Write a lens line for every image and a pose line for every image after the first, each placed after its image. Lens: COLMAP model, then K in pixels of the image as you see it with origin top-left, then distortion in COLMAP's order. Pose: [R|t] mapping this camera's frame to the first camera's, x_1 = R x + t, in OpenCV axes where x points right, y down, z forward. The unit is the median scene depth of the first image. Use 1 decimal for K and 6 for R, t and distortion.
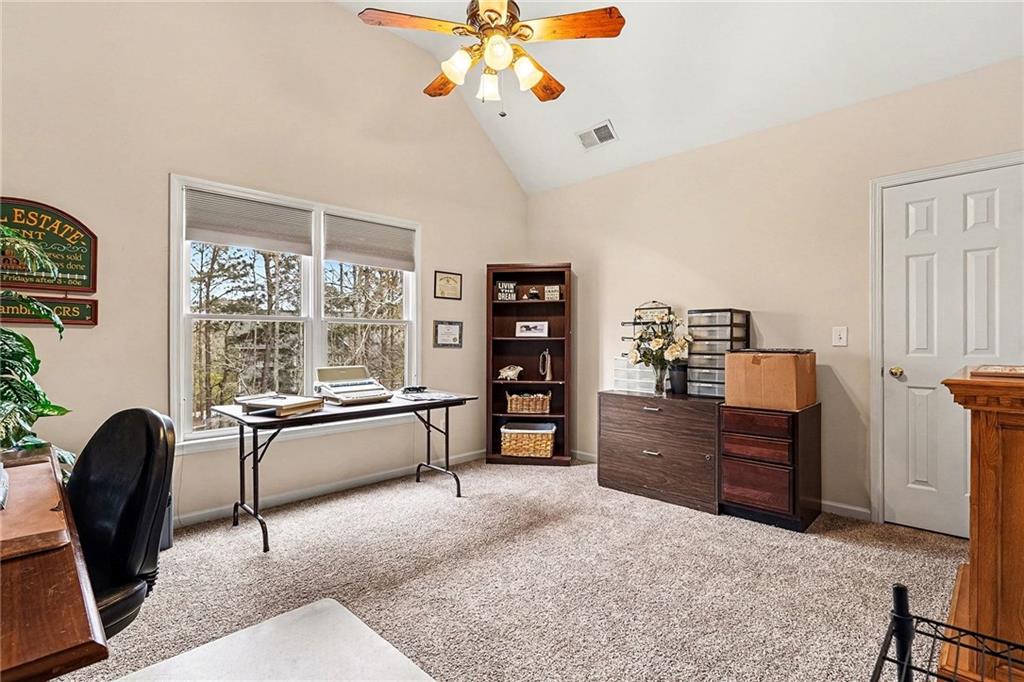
lens RADIAL K [[484.1, 0, 507.9], [0, 484.1, 338.2], [0, 0, 1]] dist [0.004506, -0.000619]
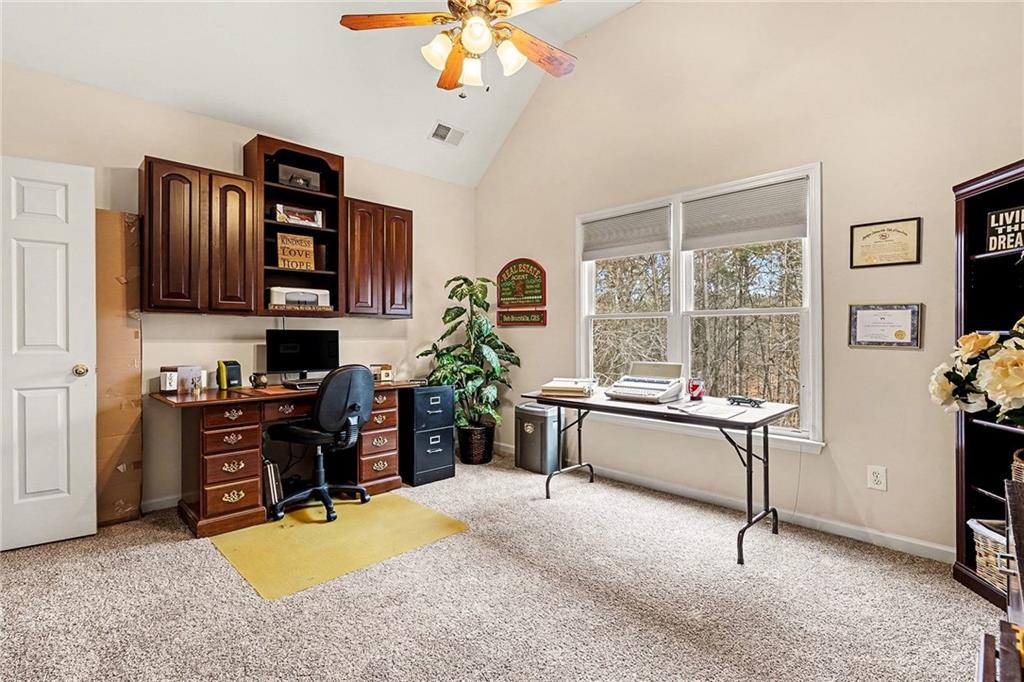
lens RADIAL K [[484.1, 0, 507.9], [0, 484.1, 338.5], [0, 0, 1]] dist [0.004506, -0.000619]
pose [[-0.007083, 0.002418, -0.999972, 0.568657], [-0.002261, 0.999994, 0.002434, 0.008528], [0.999972, 0.002278, -0.007078, 0.651526]]
